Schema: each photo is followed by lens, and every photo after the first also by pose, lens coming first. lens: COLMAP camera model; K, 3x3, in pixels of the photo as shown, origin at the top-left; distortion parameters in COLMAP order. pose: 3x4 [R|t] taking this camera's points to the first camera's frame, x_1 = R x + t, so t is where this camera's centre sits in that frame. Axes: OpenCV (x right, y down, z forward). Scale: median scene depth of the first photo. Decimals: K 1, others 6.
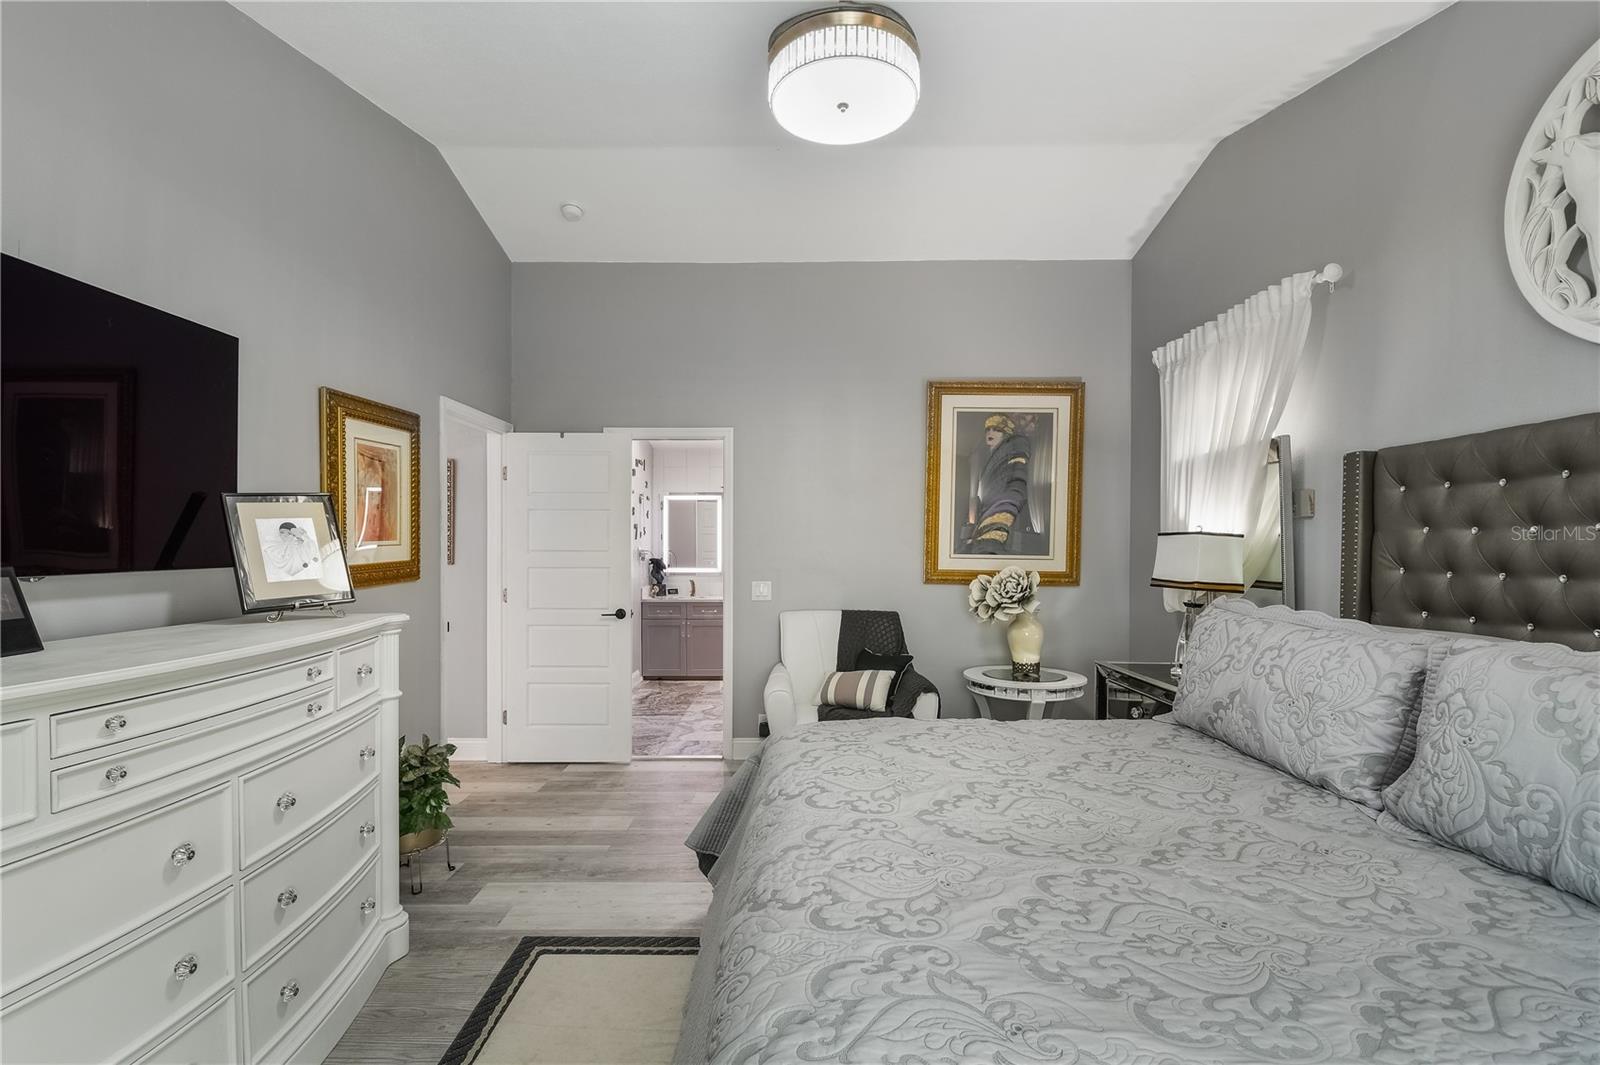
lens RADIAL K [[724.2, 0, 776.6], [0, 724.2, 558.0], [0, 0, 1]] dist [0.009545, -0.016869]
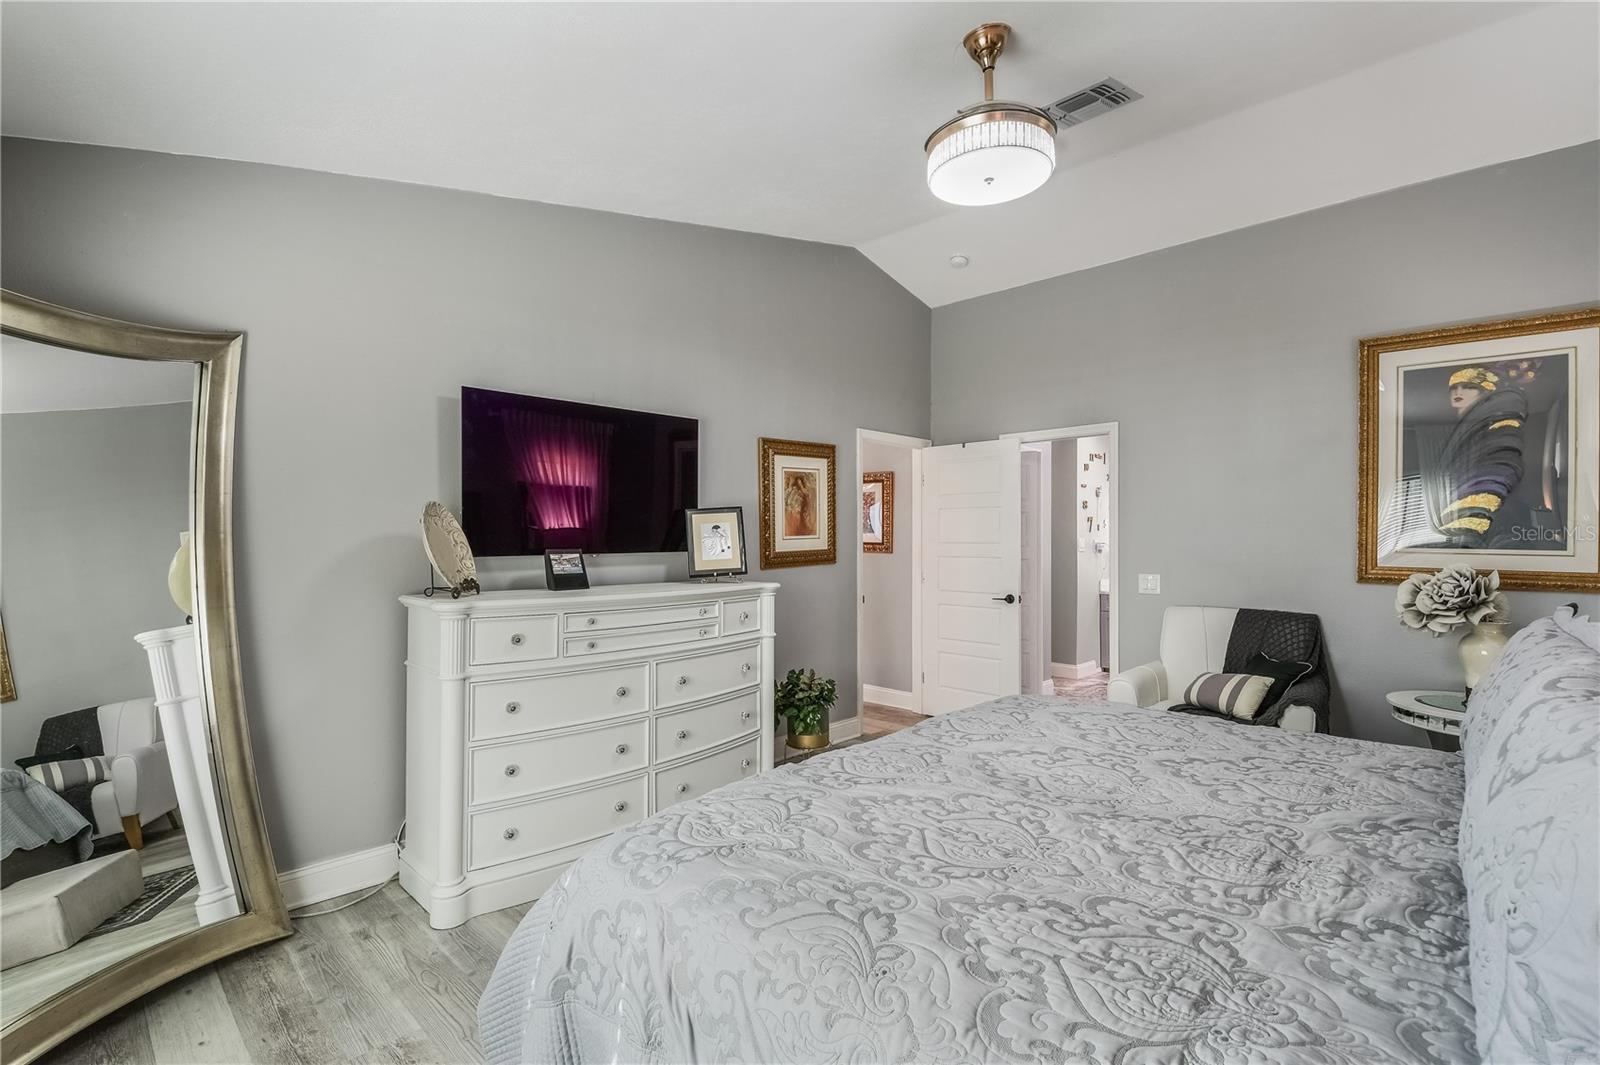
lens RADIAL K [[719.3, 0, 795.2], [0, 719.3, 543.0], [0, 0, 1]] dist [0.025889, -0.028023]
pose [[0.729445, 0.001507, -0.684038, 0.416486], [-0.009320, 0.999927, -0.007735, 0.002631], [0.683976, 0.012018, 0.729406, -0.064672]]
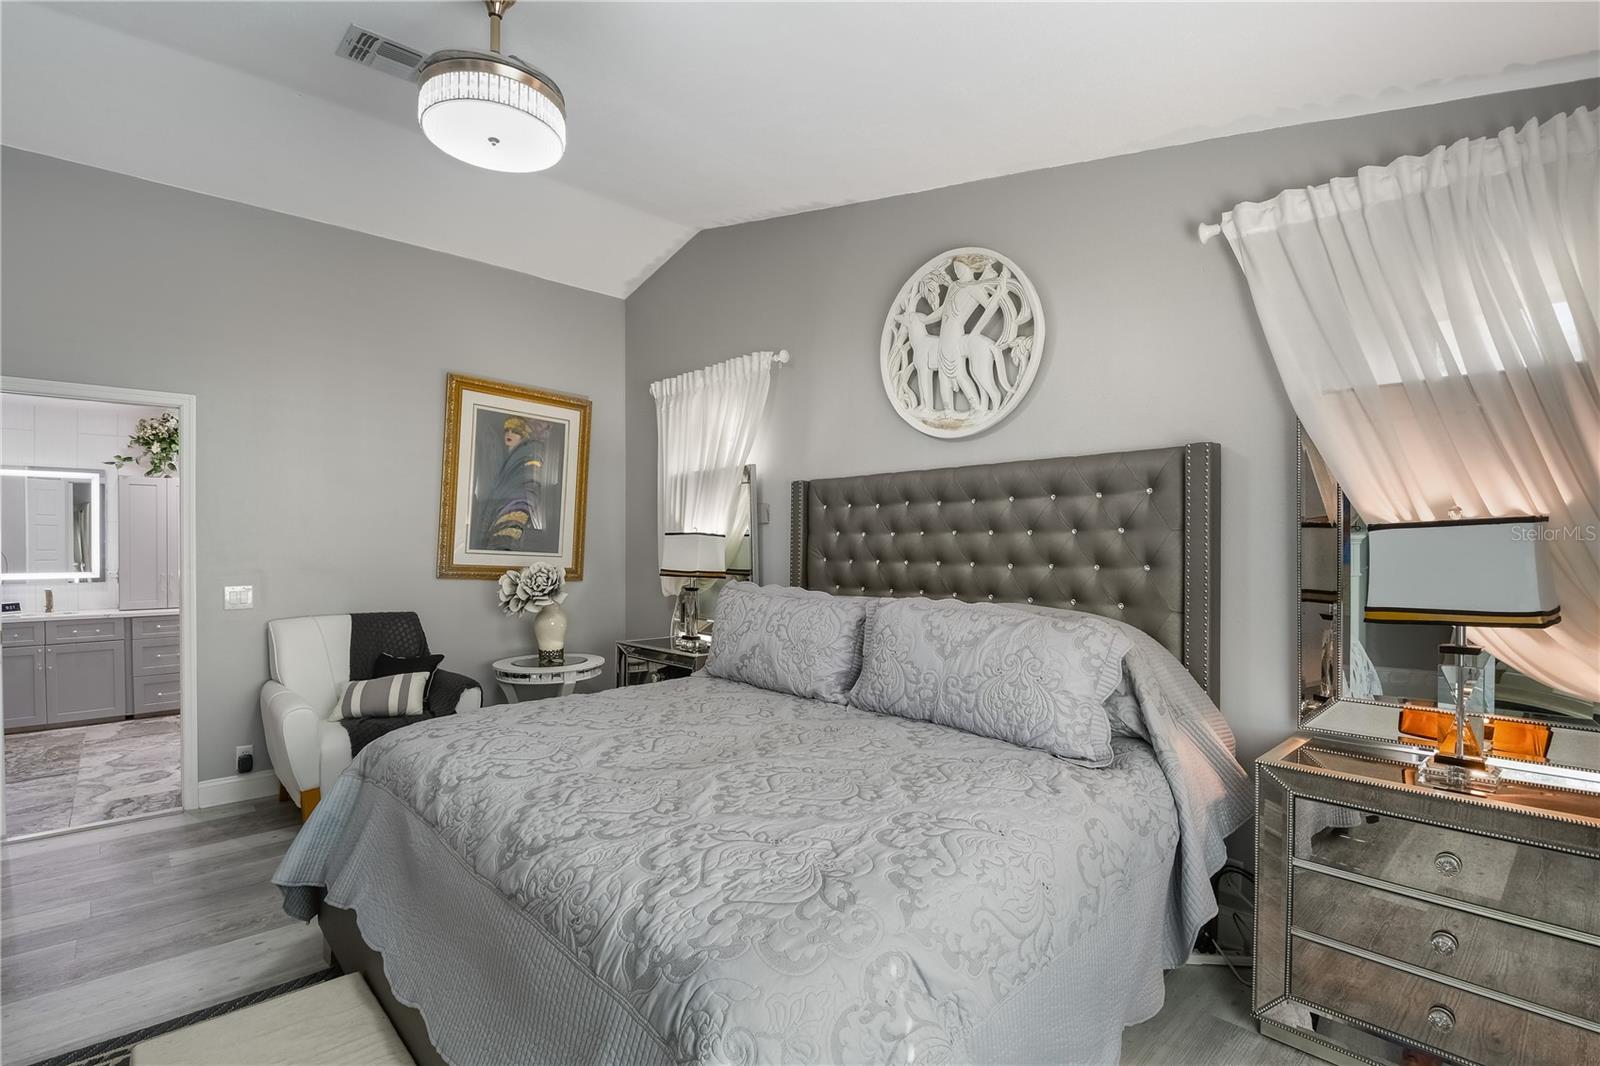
lens RADIAL K [[742.0, 0, 788.1], [0, 742.0, 552.7], [0, 0, 1]] dist [0.030564, -0.030857]
pose [[0.715597, -0.008762, 0.698459, -0.230491], [0.009246, 0.999953, 0.003071, -0.002618], [-0.698453, 0.004260, 0.715644, -0.064889]]
